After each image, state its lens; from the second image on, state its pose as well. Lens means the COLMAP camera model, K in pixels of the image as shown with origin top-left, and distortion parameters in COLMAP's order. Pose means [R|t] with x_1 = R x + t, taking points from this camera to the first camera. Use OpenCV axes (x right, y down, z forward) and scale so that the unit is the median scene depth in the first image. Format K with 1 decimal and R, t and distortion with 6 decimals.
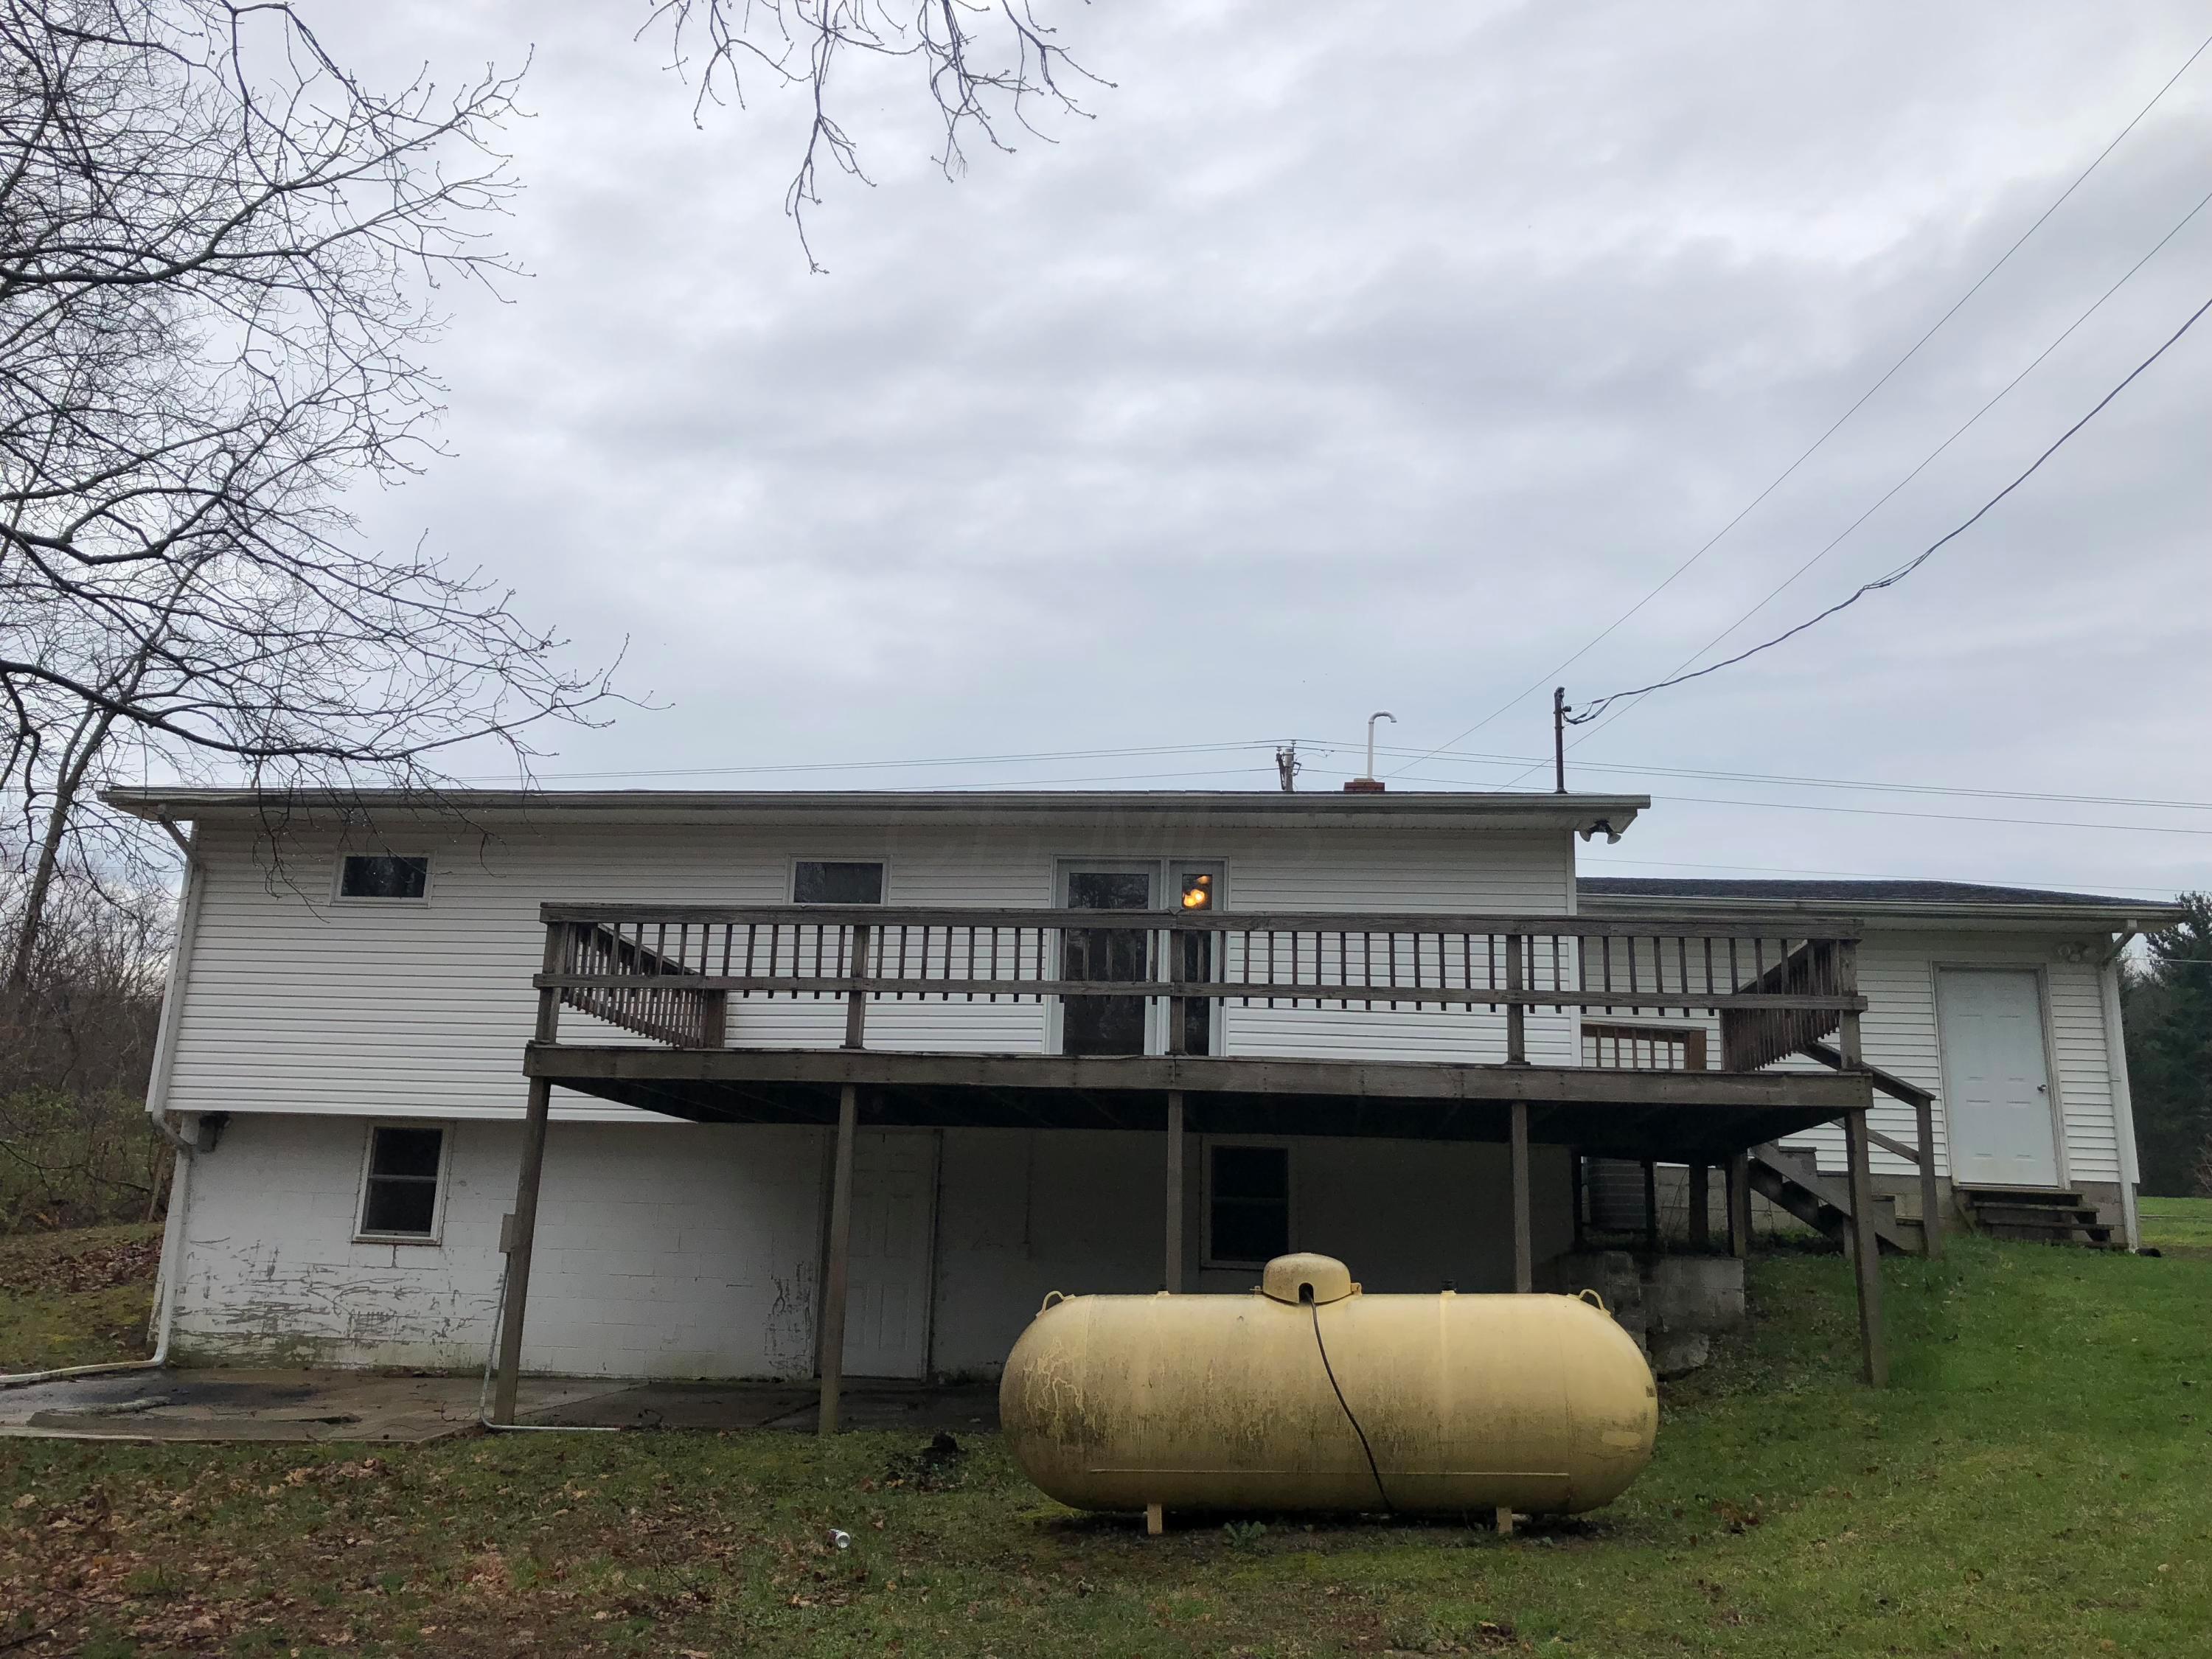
lens RADIAL K [[1787.2, 0, 1106.0], [0, 1787.2, 829.5], [0, 0, 1]] dist [0.054573, -0.007257]
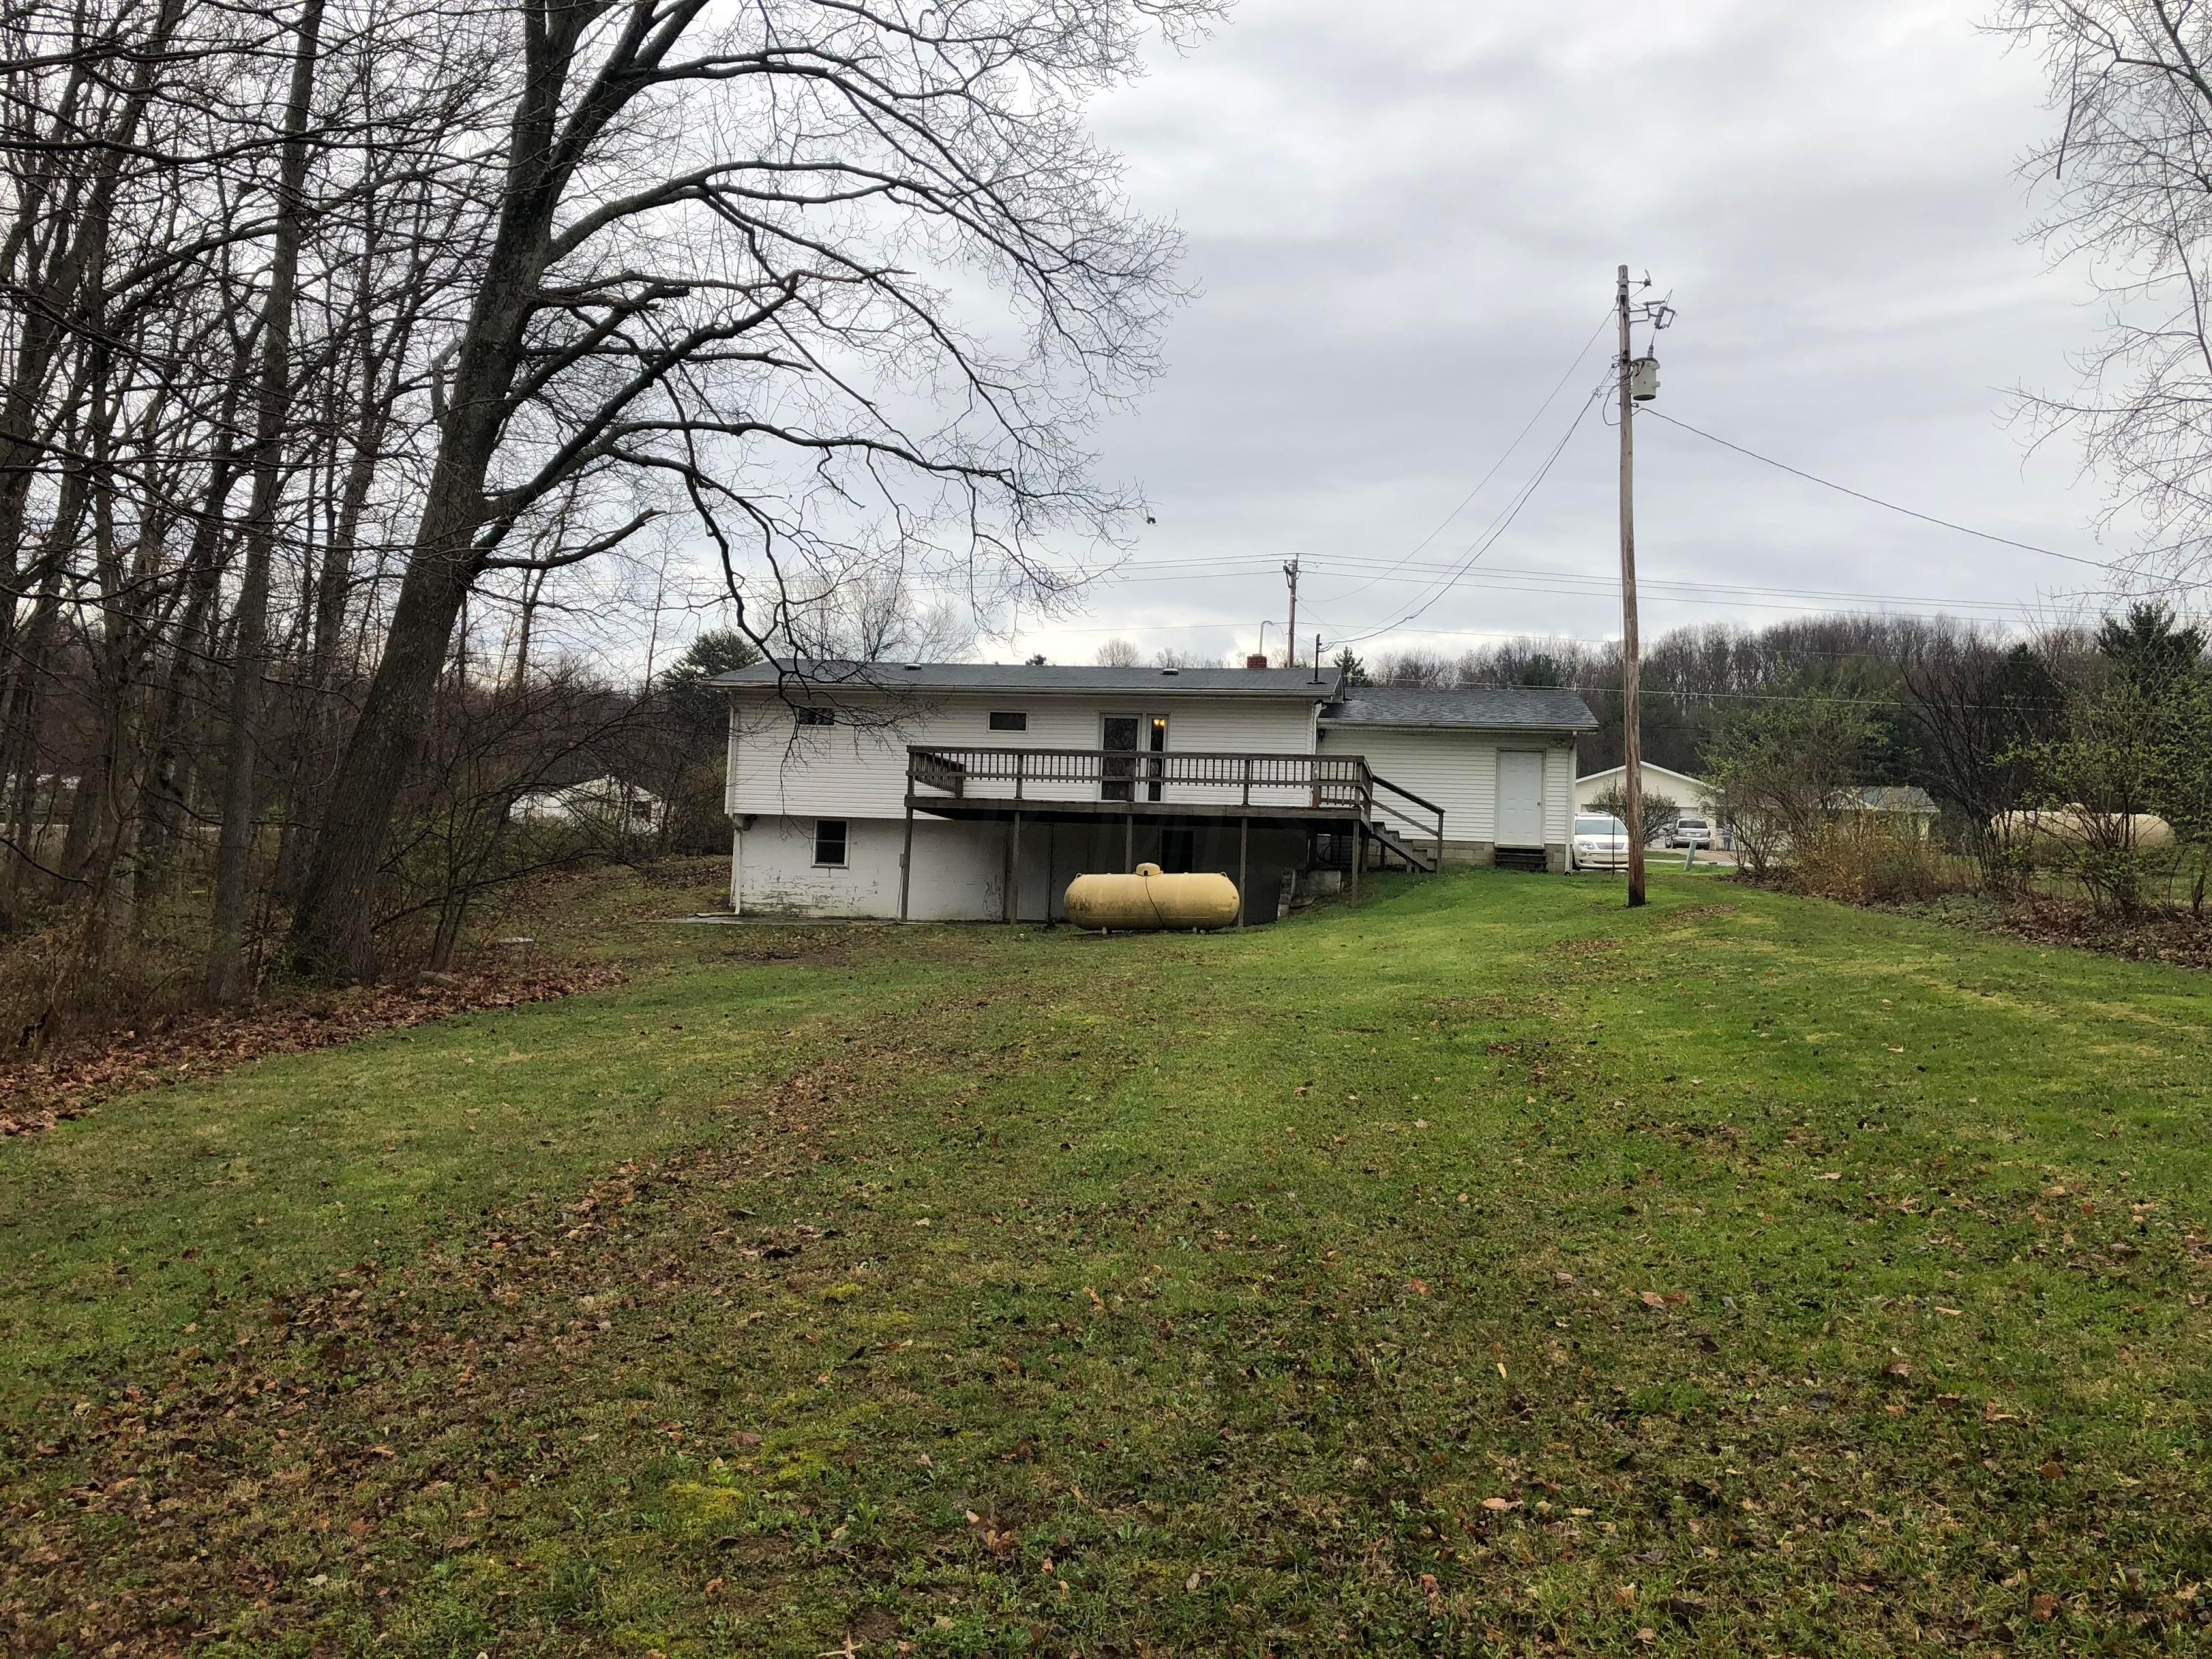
lens RADIAL K [[1787.2, 0, 1106.0], [0, 1787.2, 829.5], [0, 0, 1]] dist [0.054573, -0.007257]
pose [[0.997175, 0.002719, -0.075069, 0.205650], [0.010965, 0.983373, 0.181267, -0.333644], [0.074314, -0.181578, 0.980565, -1.742084]]
